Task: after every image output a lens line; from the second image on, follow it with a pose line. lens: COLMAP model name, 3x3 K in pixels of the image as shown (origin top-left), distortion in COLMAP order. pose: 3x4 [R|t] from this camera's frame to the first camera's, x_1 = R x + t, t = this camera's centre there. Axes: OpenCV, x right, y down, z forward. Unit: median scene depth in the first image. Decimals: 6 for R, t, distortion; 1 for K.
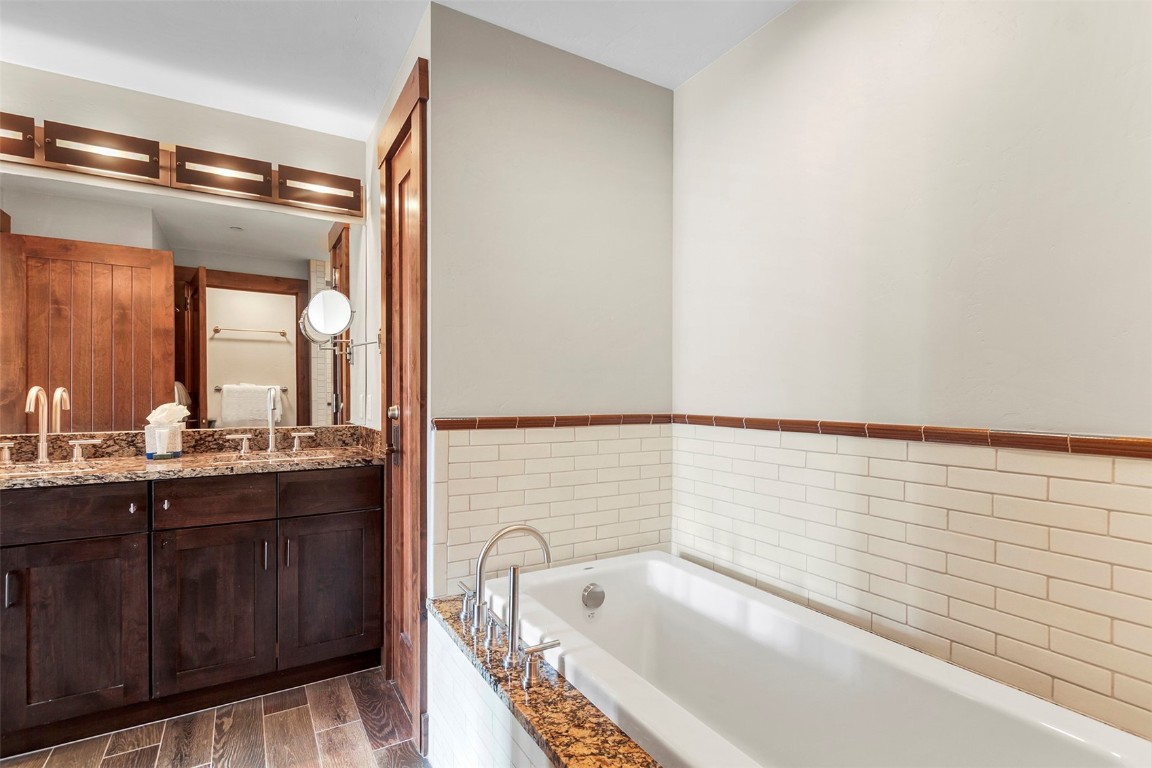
lens RADIAL K [[545.0, 0, 571.1], [0, 545.0, 395.1], [0, 0, 1]] dist [0.000040, -0.001883]
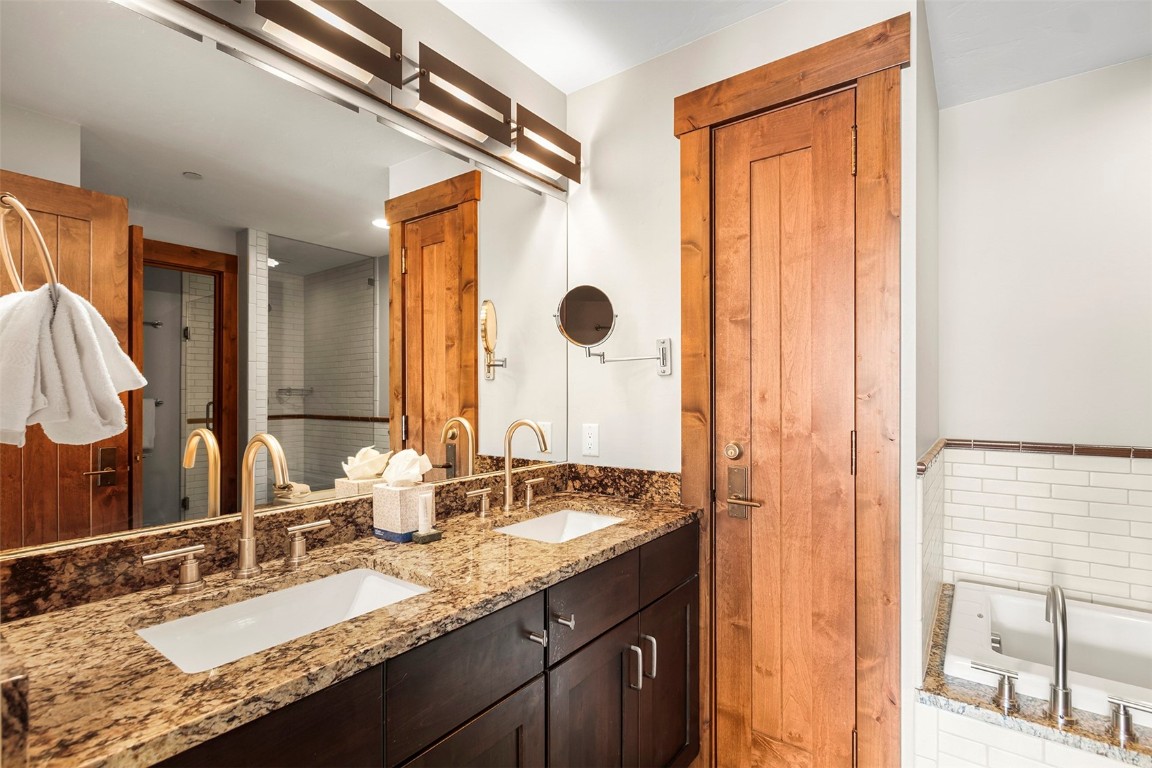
lens RADIAL K [[545.0, 0, 574.2], [0, 545.0, 392.7], [0, 0, 1]] dist [0.000040, -0.001883]
pose [[0.927560, -0.002779, 0.373664, -0.736912], [0.006060, 0.999953, -0.007607, -0.041036], [-0.373625, 0.009320, 0.927533, 0.320779]]
